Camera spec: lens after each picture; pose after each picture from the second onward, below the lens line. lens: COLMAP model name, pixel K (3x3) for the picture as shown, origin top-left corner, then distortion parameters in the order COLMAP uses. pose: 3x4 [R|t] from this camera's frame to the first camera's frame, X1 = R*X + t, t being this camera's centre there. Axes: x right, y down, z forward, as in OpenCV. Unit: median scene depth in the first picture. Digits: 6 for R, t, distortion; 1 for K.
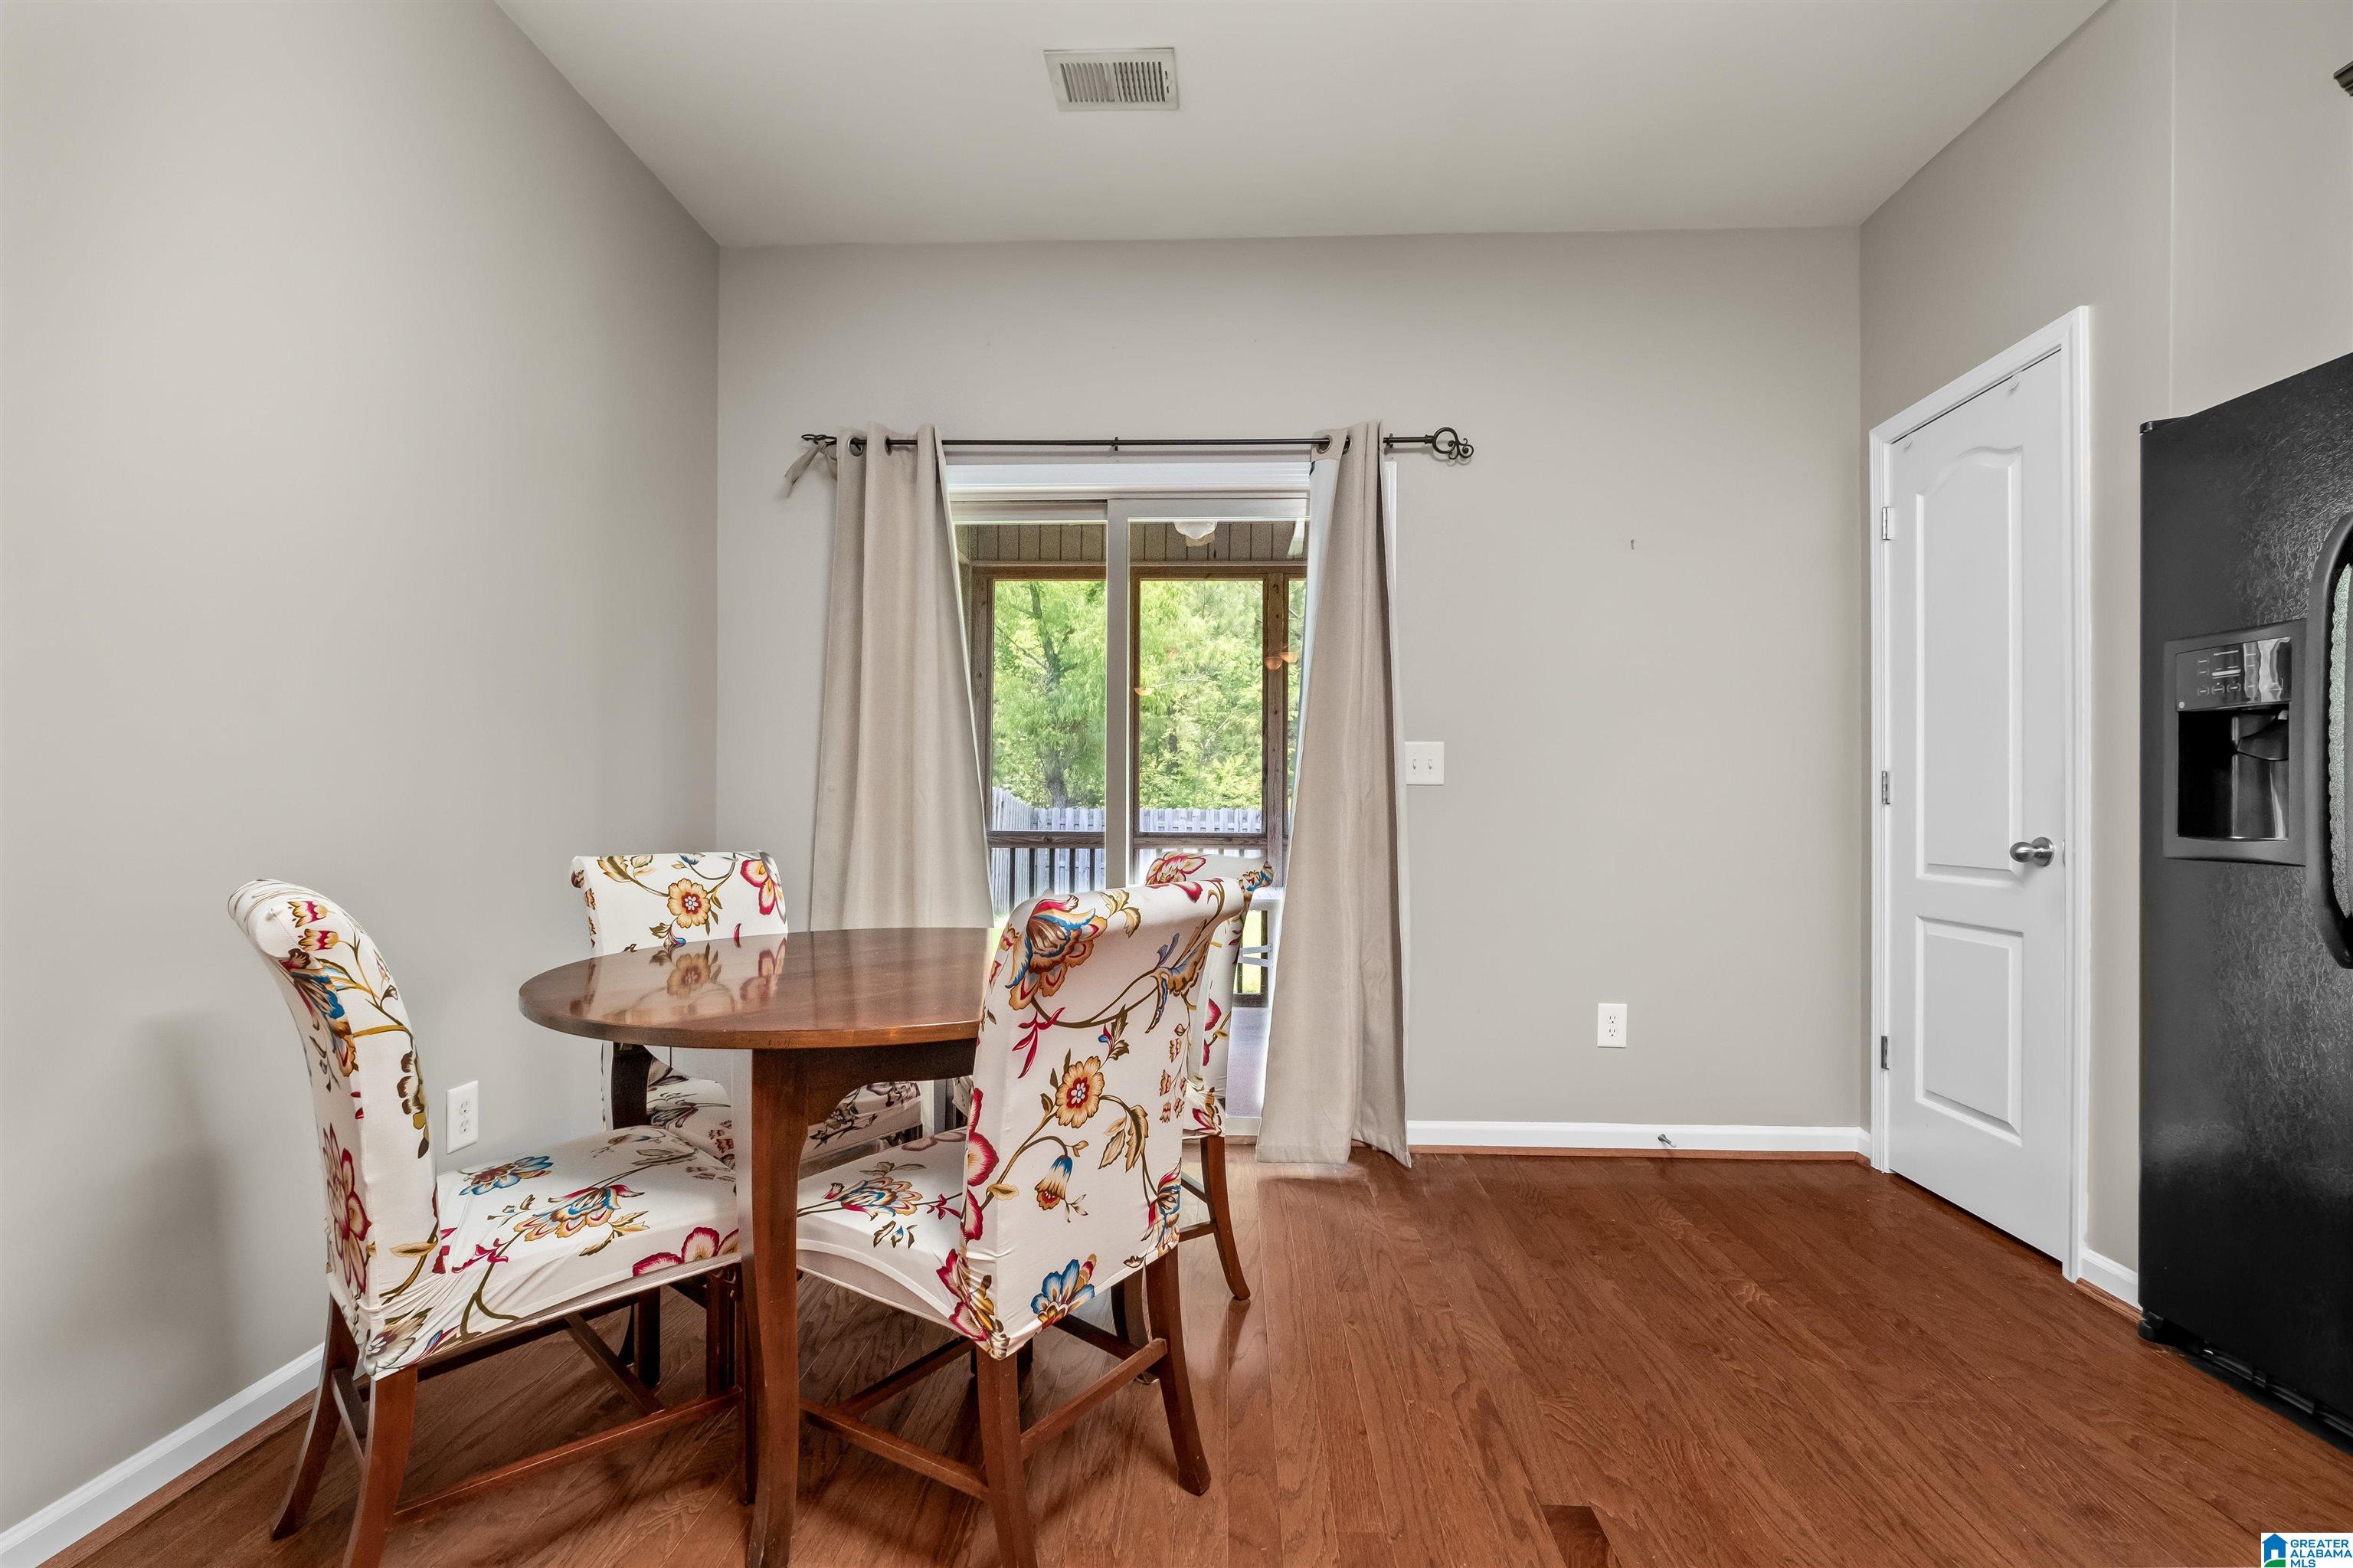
lens RADIAL K [[1057.8, 0, 1167.0], [0, 1057.8, 794.4], [0, 0, 1]] dist [-0.004096, 0.001553]
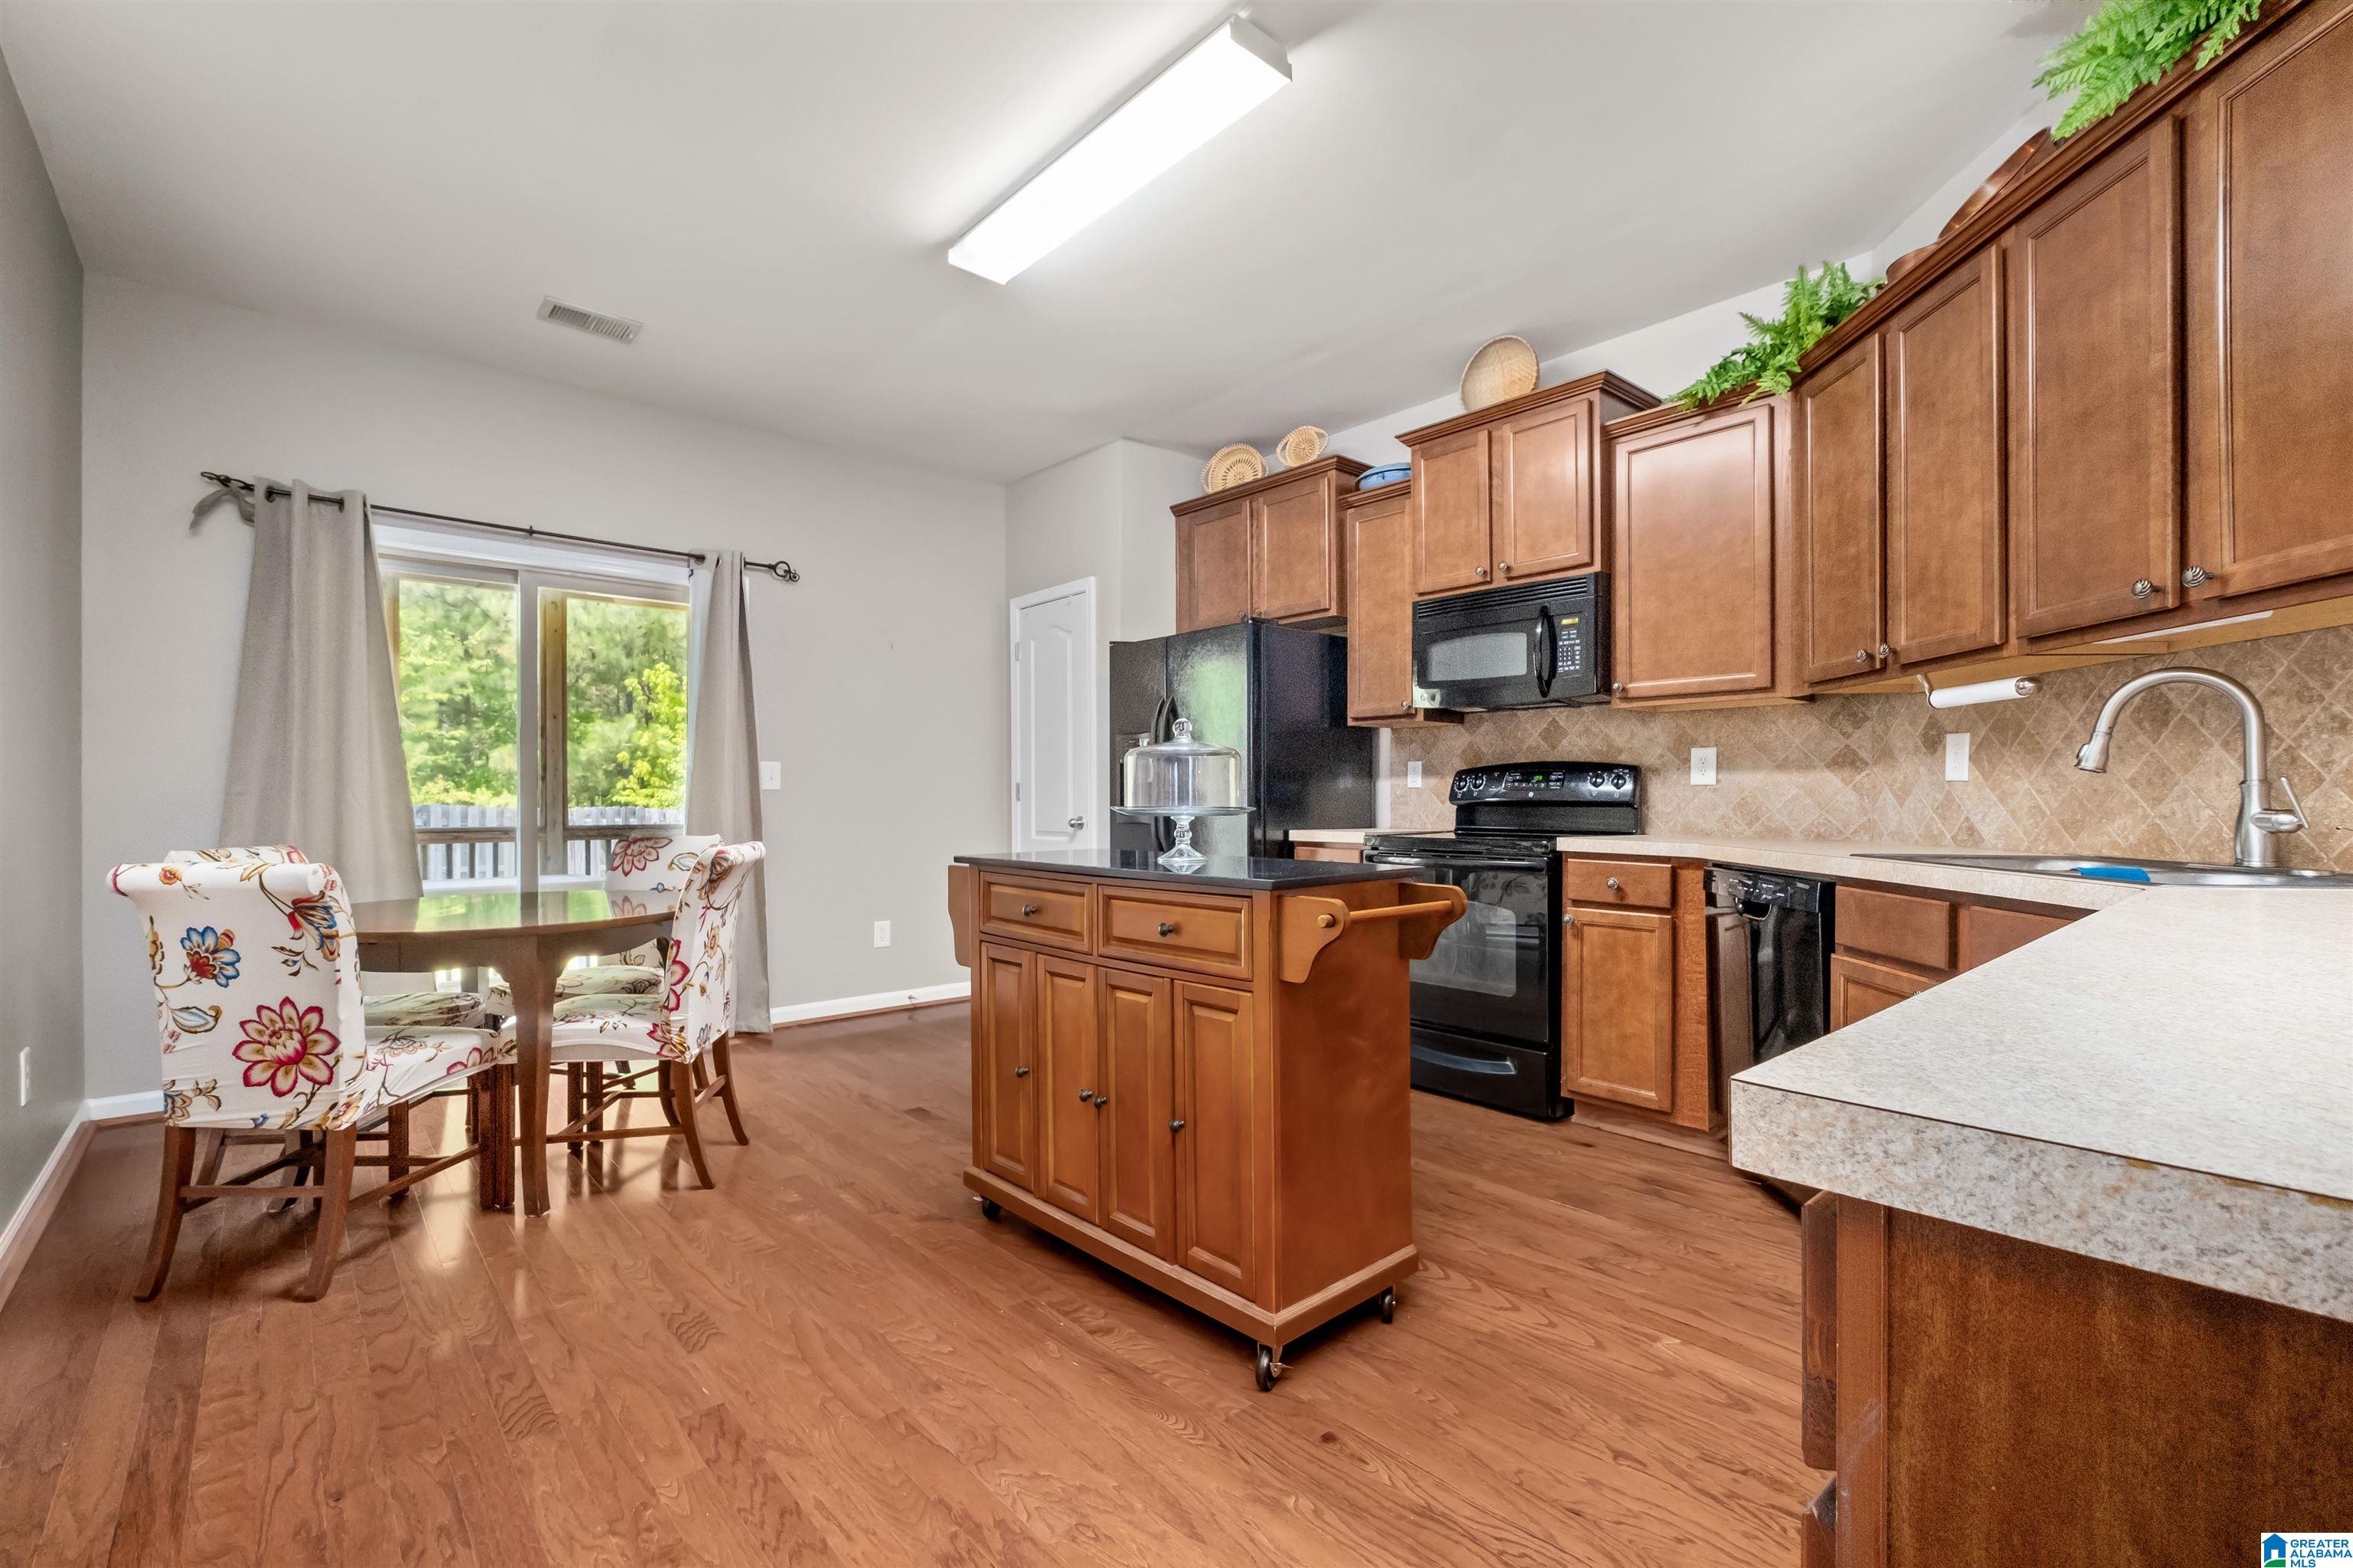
lens RADIAL K [[1057.8, 0, 1200.1], [0, 1057.8, 802.8], [0, 0, 1]] dist [-0.004096, 0.001553]
pose [[0.707951, -0.009771, 0.706194, -0.628318], [-0.001966, 0.999873, 0.015805, -0.023863], [-0.706258, -0.012578, 0.707842, -0.844249]]
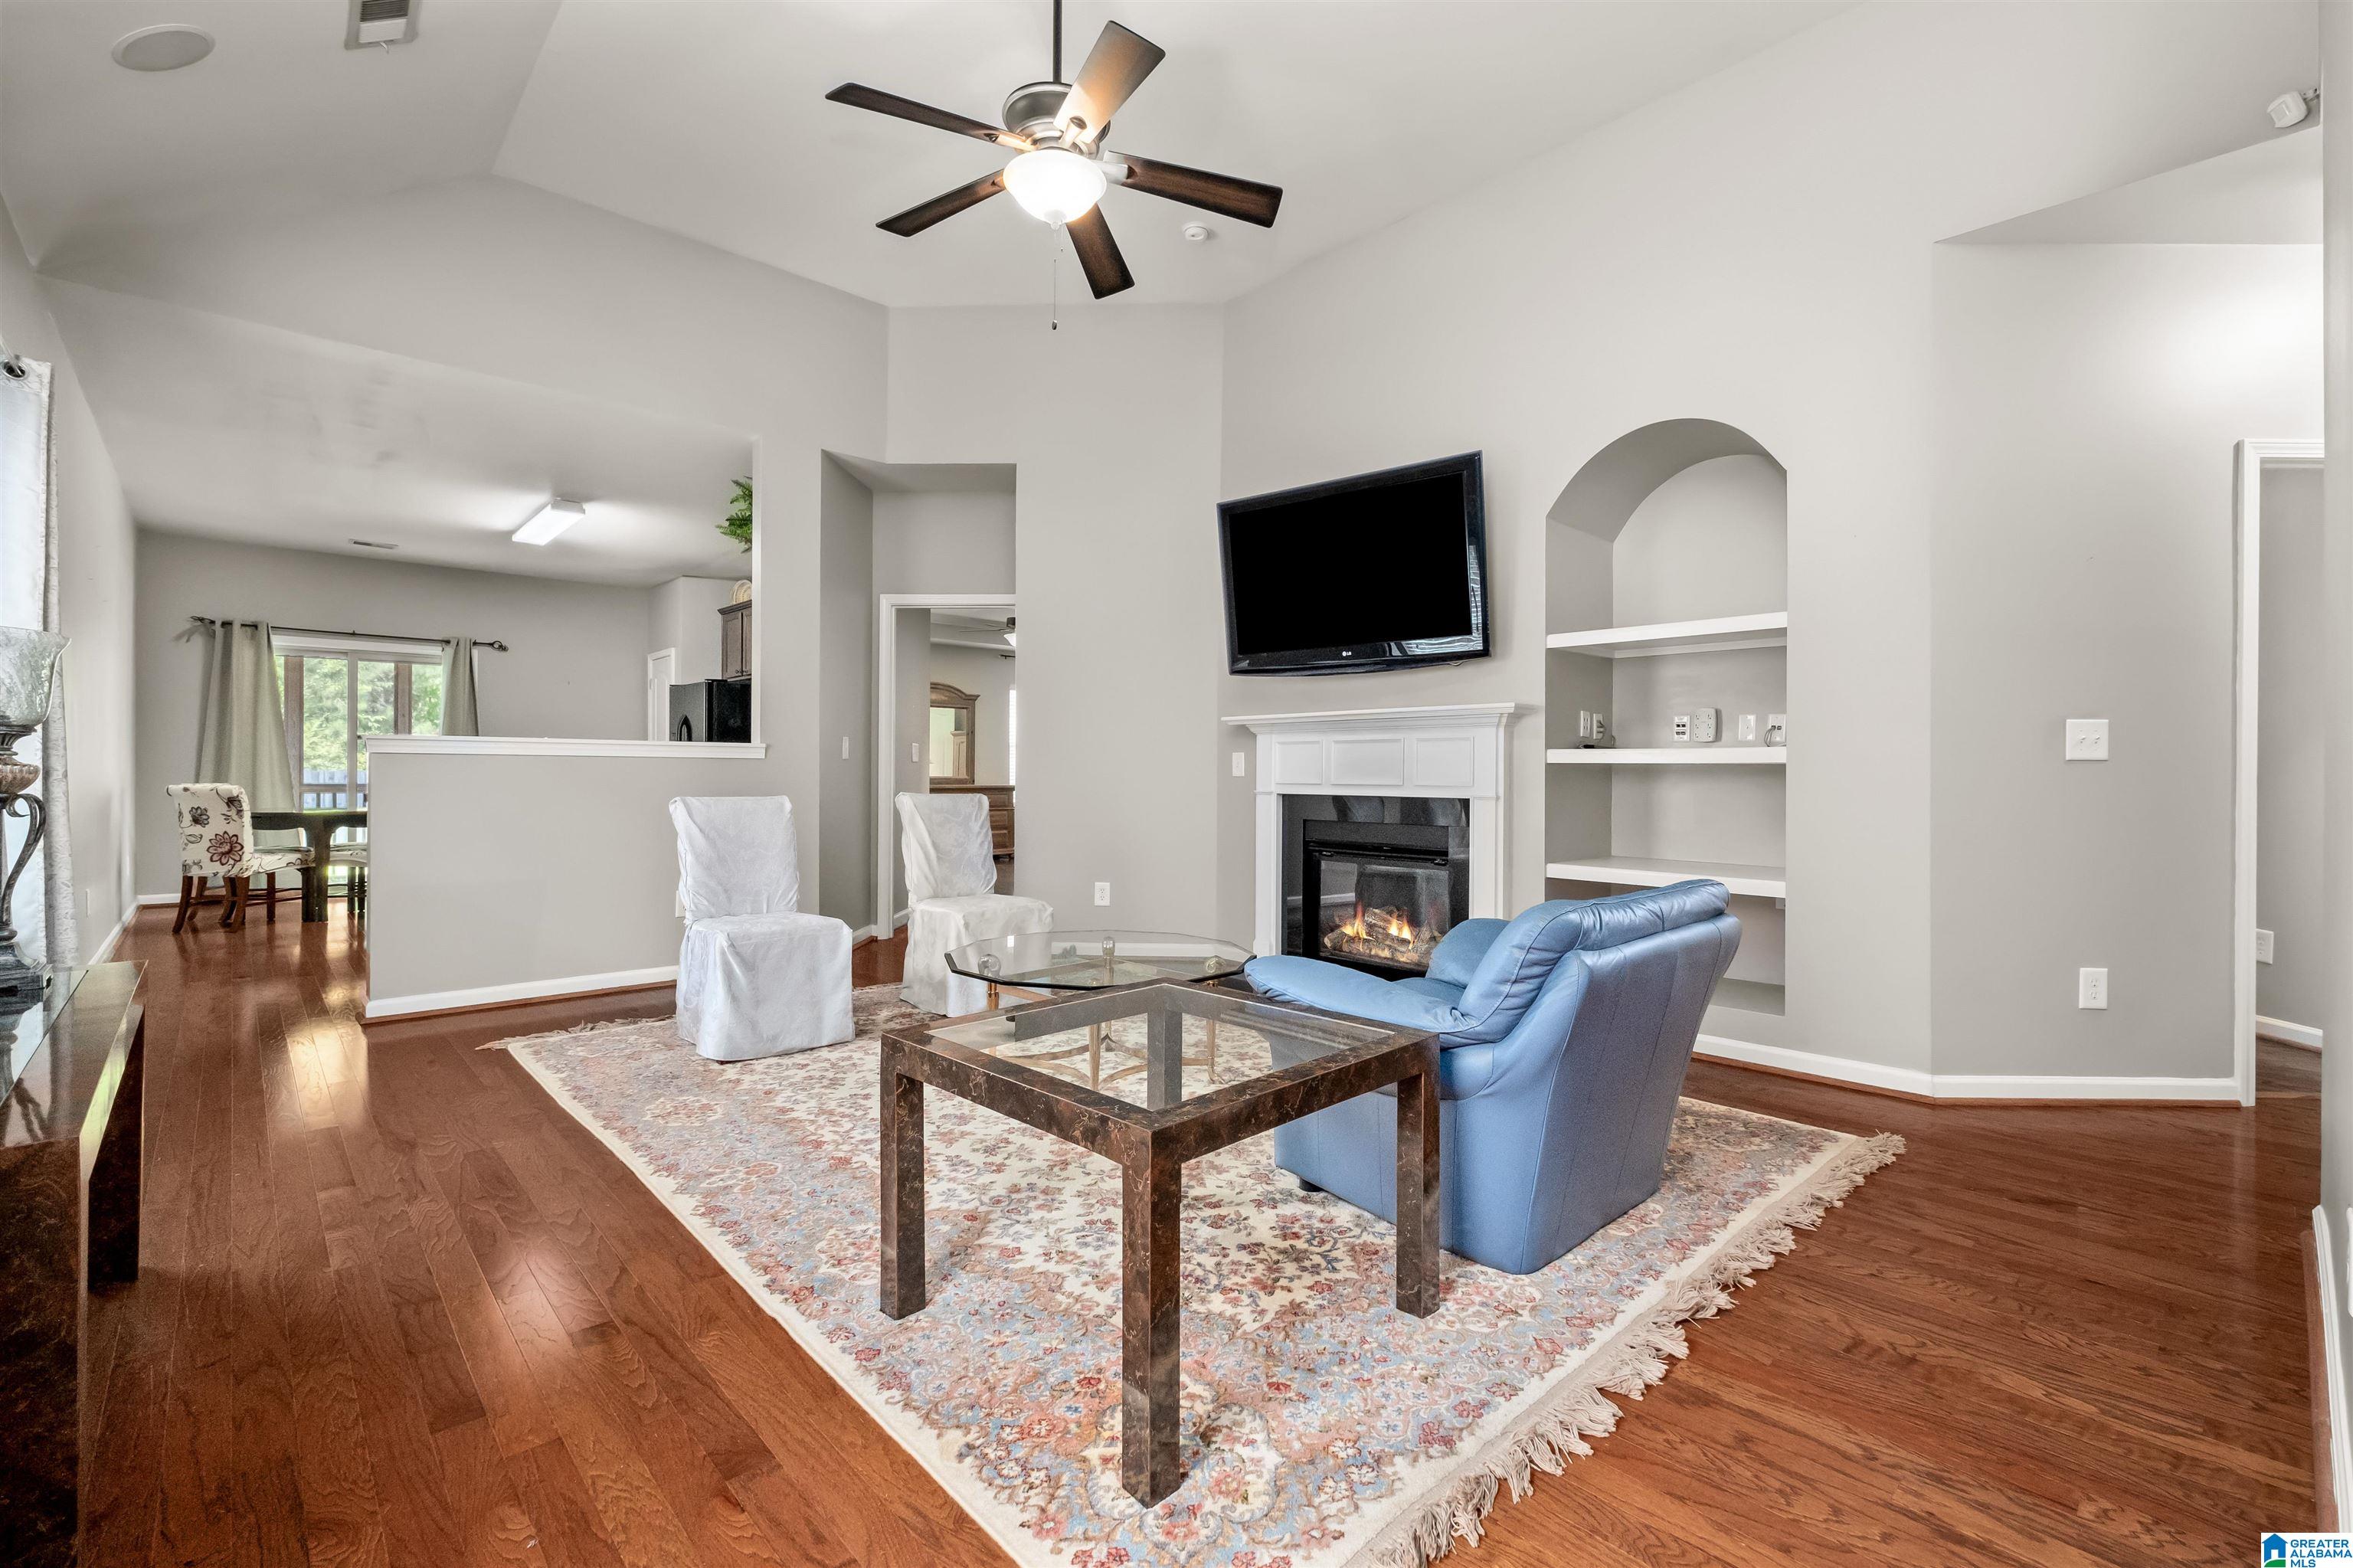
lens RADIAL K [[1057.8, 0, 1188.6], [0, 1057.8, 775.6], [0, 0, 1]] dist [-0.004096, 0.001553]
pose [[0.696263, -0.004265, 0.717774, -0.795089], [-0.008970, 0.999853, 0.014642, -0.046524], [-0.717730, -0.016634, 0.696122, -3.802642]]
